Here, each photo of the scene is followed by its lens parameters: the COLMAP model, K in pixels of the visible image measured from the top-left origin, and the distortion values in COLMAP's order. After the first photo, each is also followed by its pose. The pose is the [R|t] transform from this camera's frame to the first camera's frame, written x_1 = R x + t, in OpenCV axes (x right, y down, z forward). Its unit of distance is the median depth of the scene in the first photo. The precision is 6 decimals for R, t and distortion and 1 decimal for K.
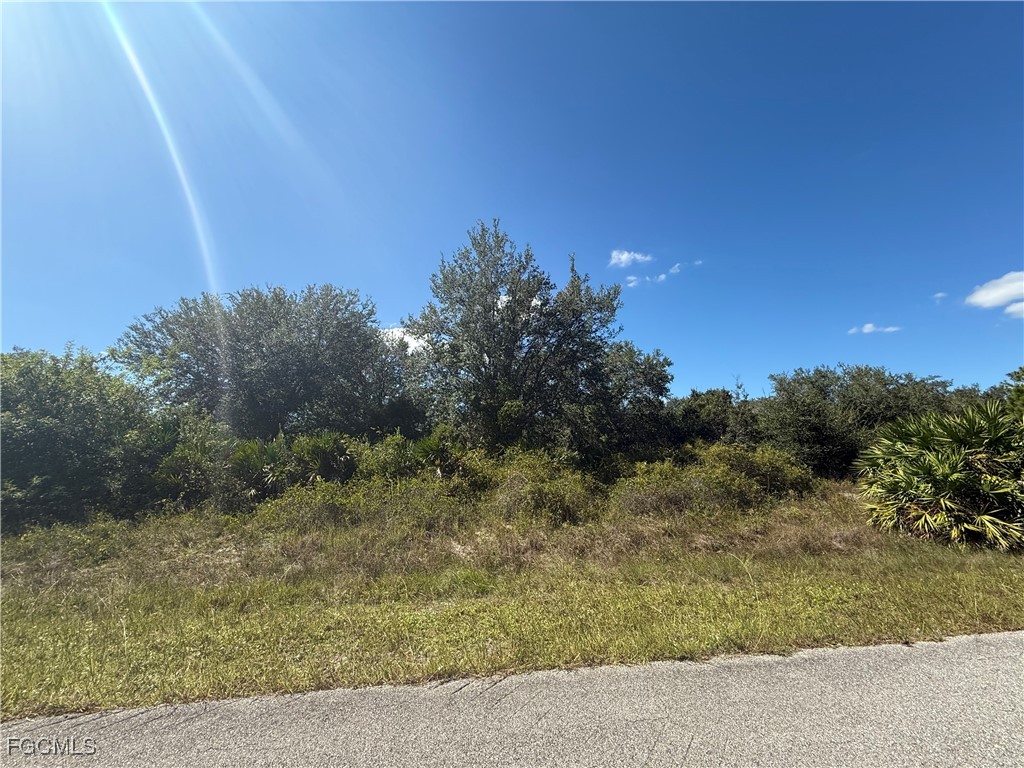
lens RADIAL K [[409.0, 0, 512.0], [0, 409.0, 384.0], [0, 0, 1]] dist [0.000056, -0.000113]
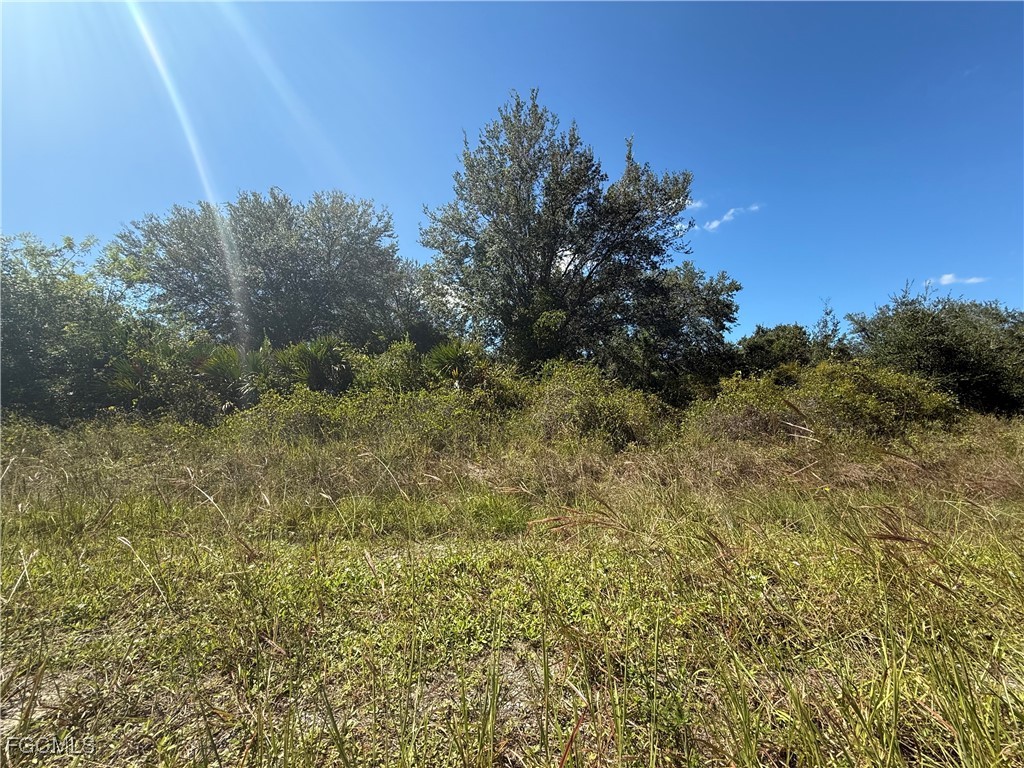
lens RADIAL K [[407.5, 0, 512.0], [0, 407.5, 384.0], [0, 0, 1]] dist [0.002373, 0.000157]
pose [[0.996596, 0.012081, -0.081550, -0.010573], [-0.003510, 0.994525, 0.104441, 0.111894], [0.082365, -0.103799, 0.991182, 0.208734]]
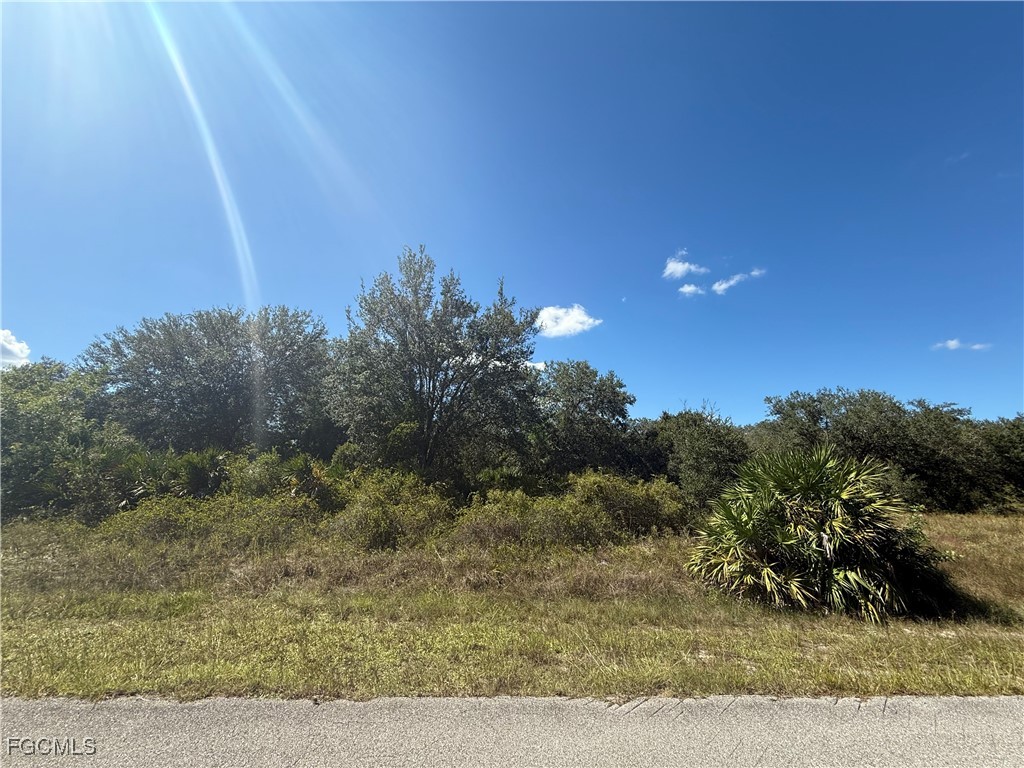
lens RADIAL K [[409.0, 0, 512.0], [0, 409.0, 384.0], [0, 0, 1]] dist [0.000056, -0.000113]
pose [[0.995567, 0.022334, -0.091360, 0.393851], [-0.024863, 0.999336, -0.026641, -0.039029], [0.090704, 0.028794, 0.995462, -0.002313]]
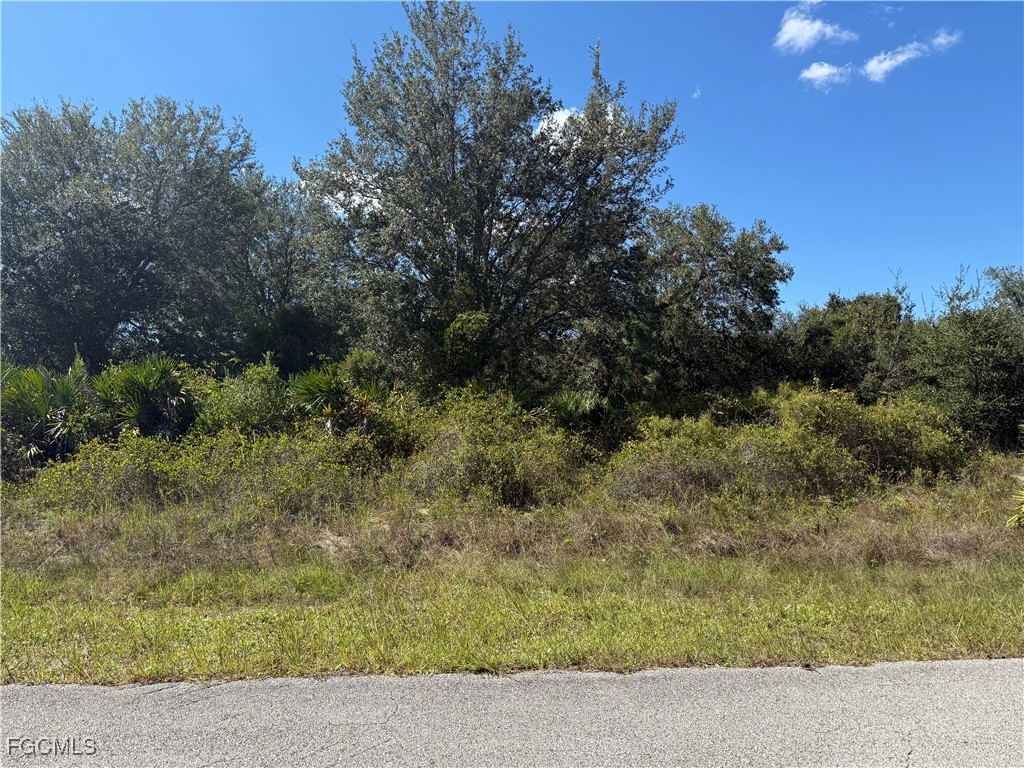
lens RADIAL K [[715.4, 0, 515.0], [0, 715.4, 388.6], [0, 0, 1]] dist [0.098481, -0.119503]
pose [[0.998826, 0.018926, -0.044599, 0.128955], [-0.011963, 0.988383, 0.151511, -0.008599], [0.046949, -0.150800, 0.987449, -0.053155]]
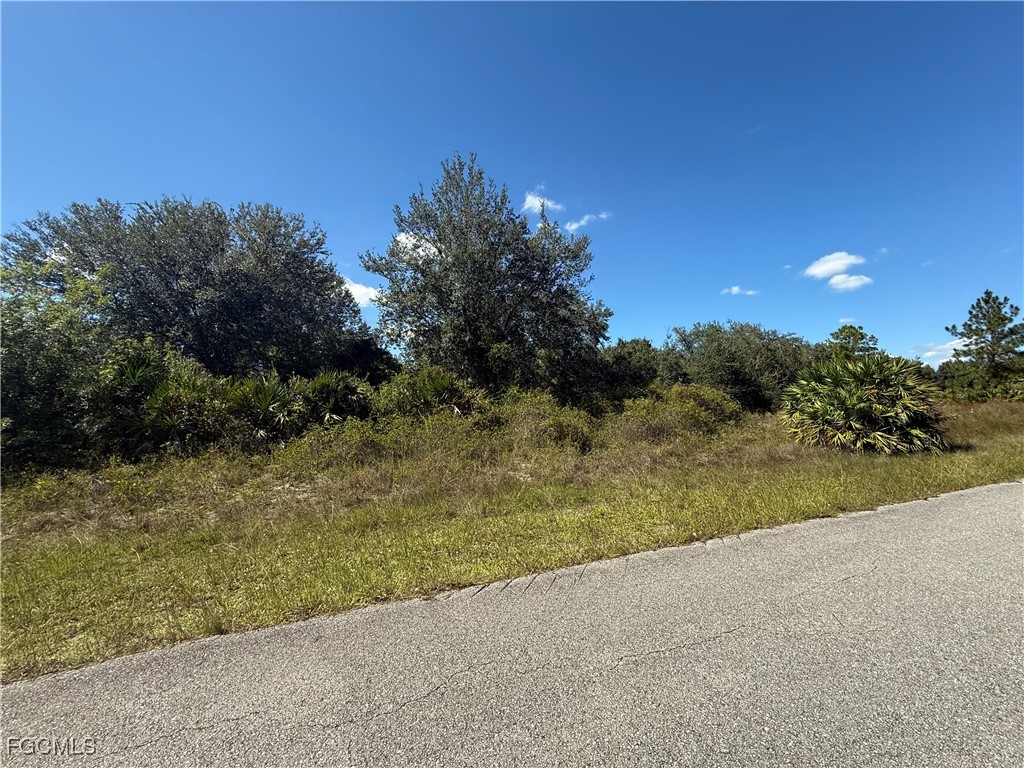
lens RADIAL K [[409.0, 0, 512.0], [0, 409.0, 384.0], [0, 0, 1]] dist [0.000056, -0.000113]
pose [[0.970097, 0.001229, 0.242715, -0.248221], [-0.032871, 0.991440, 0.126359, 0.012857], [-0.240482, -0.130558, 0.961833, -0.018793]]
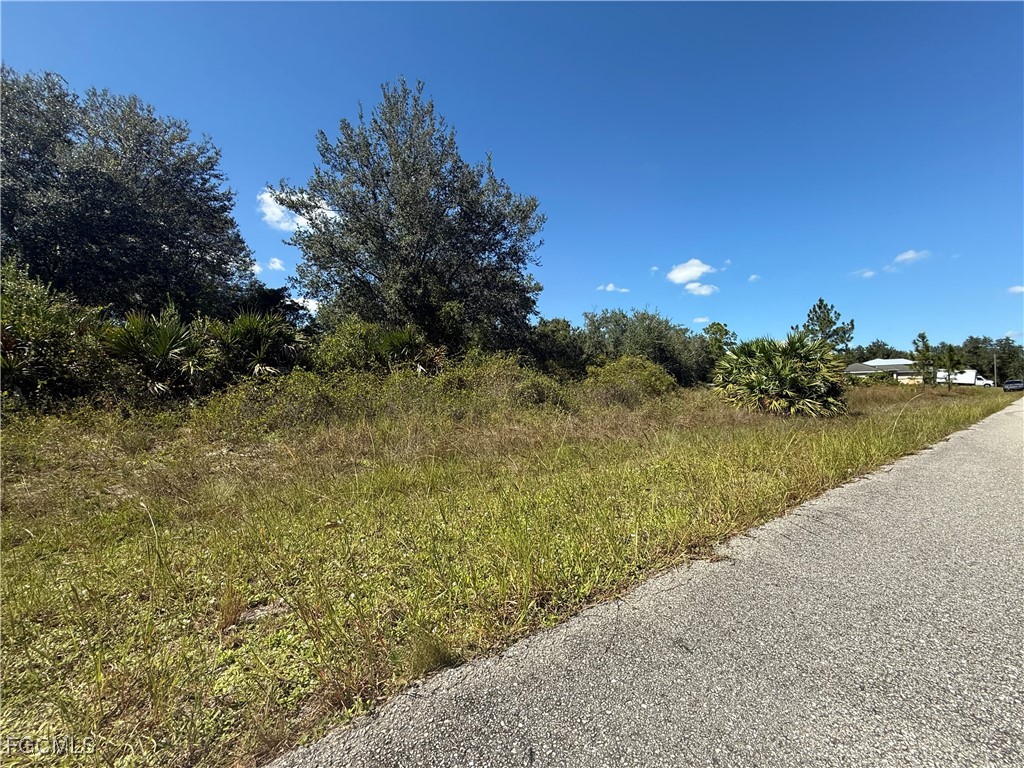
lens RADIAL K [[409.0, 0, 512.0], [0, 409.0, 384.0], [0, 0, 1]] dist [0.000056, -0.000113]
pose [[0.877056, 0.012275, 0.480232, -0.362846], [-0.094395, 0.984588, 0.147228, 0.084828], [-0.471023, -0.174459, 0.864697, 0.111161]]
